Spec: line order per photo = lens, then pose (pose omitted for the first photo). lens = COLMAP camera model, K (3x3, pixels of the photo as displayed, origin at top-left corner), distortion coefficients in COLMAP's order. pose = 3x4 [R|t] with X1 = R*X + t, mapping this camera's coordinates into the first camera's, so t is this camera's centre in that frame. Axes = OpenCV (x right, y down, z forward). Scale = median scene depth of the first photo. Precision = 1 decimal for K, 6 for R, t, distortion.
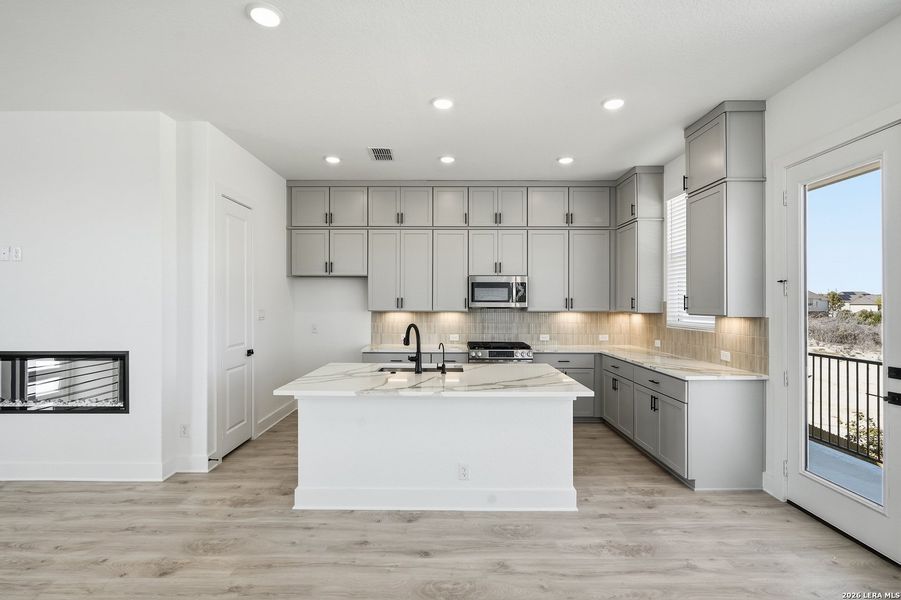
lens RADIAL K [[418.0, 0, 449.0], [0, 418.0, 302.7], [0, 0, 1]] dist [-0.014746, 0.005570]
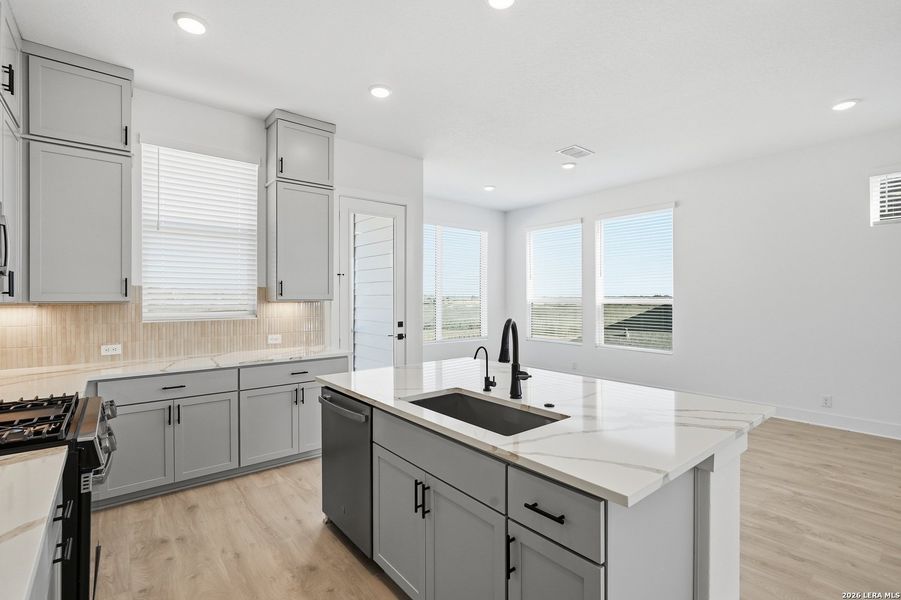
lens RADIAL K [[418.0, 0, 442.5], [0, 418.0, 299.3], [0, 0, 1]] dist [-0.014746, 0.005570]
pose [[-0.621716, -0.004126, 0.783232, -0.409393], [-0.000589, 0.999988, 0.004800, 0.019516], [-0.783242, 0.002523, -0.621711, 1.244298]]
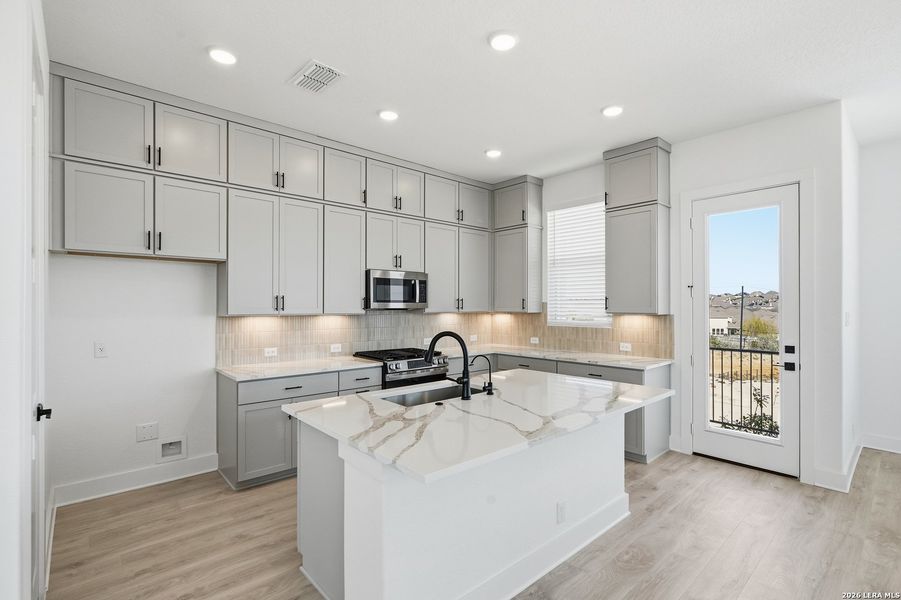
lens RADIAL K [[418.0, 0, 452.5], [0, 418.0, 302.6], [0, 0, 1]] dist [-0.014746, 0.005570]
pose [[0.744898, 0.002799, 0.667173, -0.490507], [-0.000168, 0.999992, -0.004008, 0.003105], [-0.667178, 0.002873, 0.744892, 0.404056]]
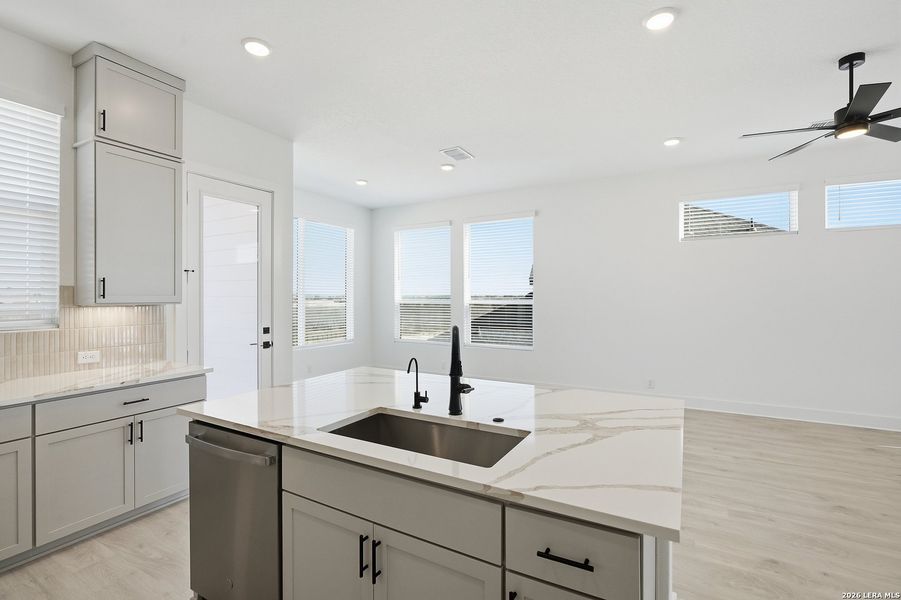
lens RADIAL K [[418.0, 0, 447.6], [0, 418.0, 297.7], [0, 0, 1]] dist [-0.014746, 0.005570]
pose [[-0.866676, -0.000598, 0.498871, -0.284922], [0.000067, 0.999999, 0.001315, 0.014929], [-0.498872, 0.001173, -0.866675, 1.255315]]
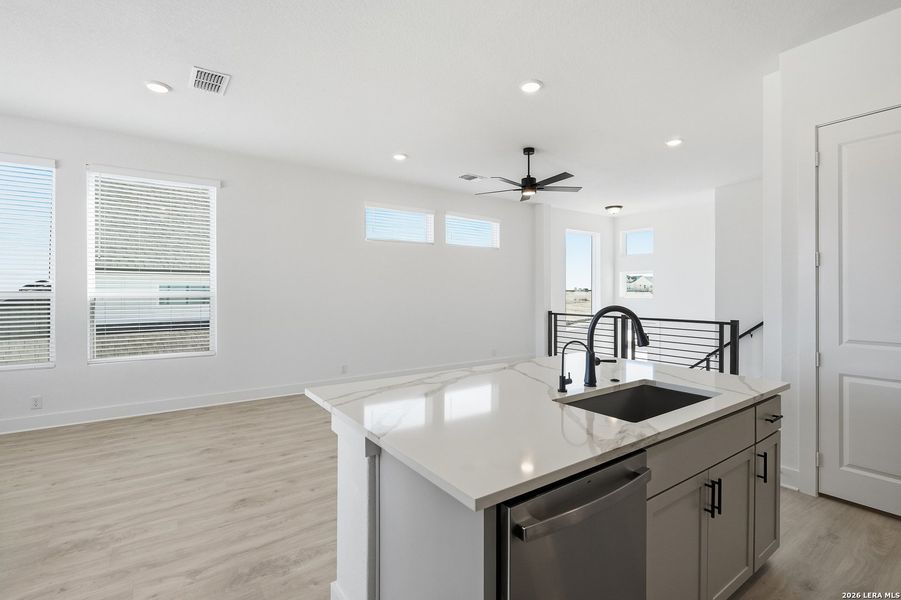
lens RADIAL K [[418.0, 0, 454.3], [0, 418.0, 301.6], [0, 0, 1]] dist [-0.014746, 0.005570]
pose [[-0.810795, 0.013493, -0.585175, 0.374195], [0.000163, 0.999739, 0.022826, 0.026832], [0.585331, 0.018412, -0.810586, 1.172812]]
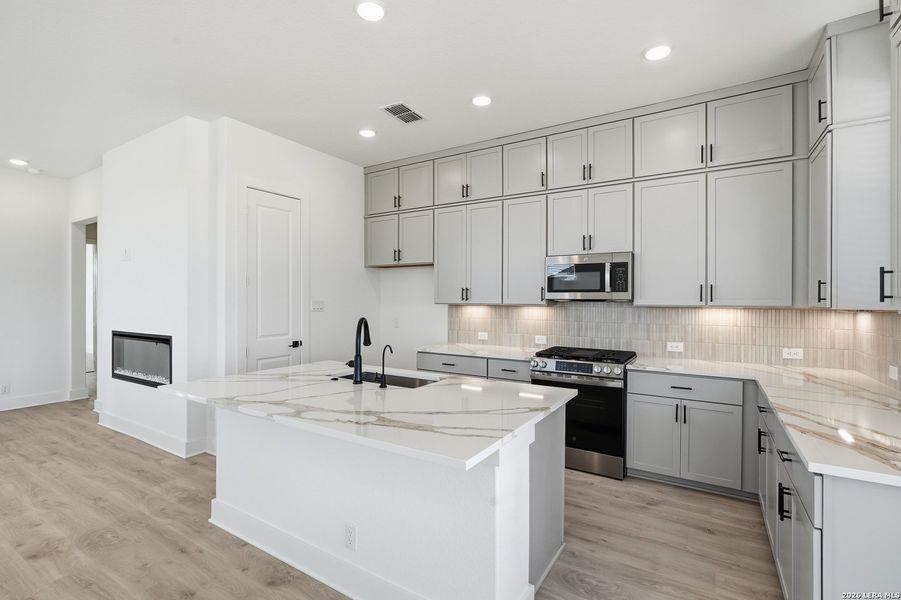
lens RADIAL K [[418.0, 0, 448.1], [0, 418.0, 301.1], [0, 0, 1]] dist [-0.014746, 0.005570]
pose [[0.846510, 0.002458, -0.532368, 0.393920], [-0.000768, 0.999994, 0.003396, 0.015202], [0.532373, -0.002466, 0.846507, 0.385321]]
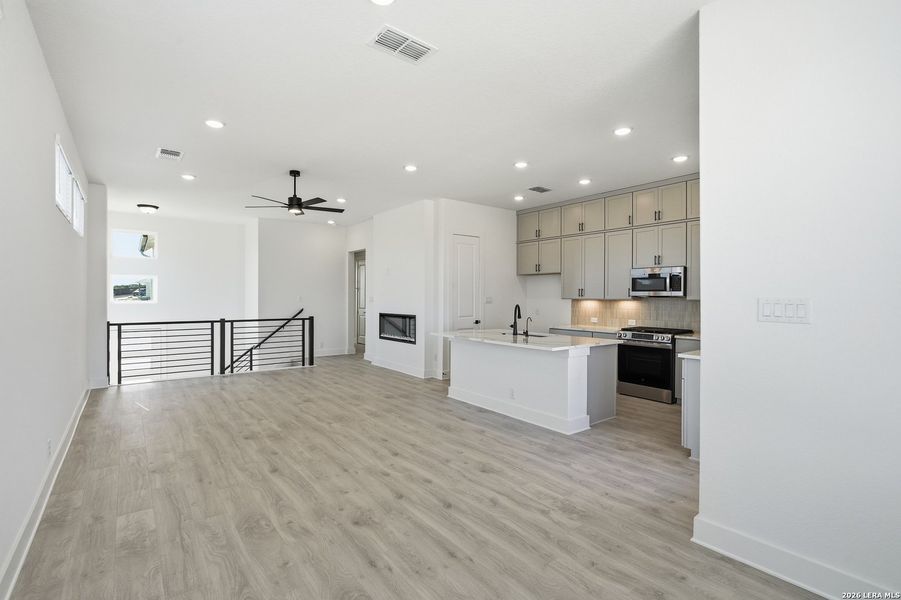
lens RADIAL K [[418.0, 0, 448.9], [0, 418.0, 299.6], [0, 0, 1]] dist [-0.014746, 0.005570]
pose [[0.612342, 0.006273, -0.790568, 0.879929], [-0.001908, 0.999977, 0.006456, 0.019132], [0.790591, -0.002445, 0.612340, -0.150938]]
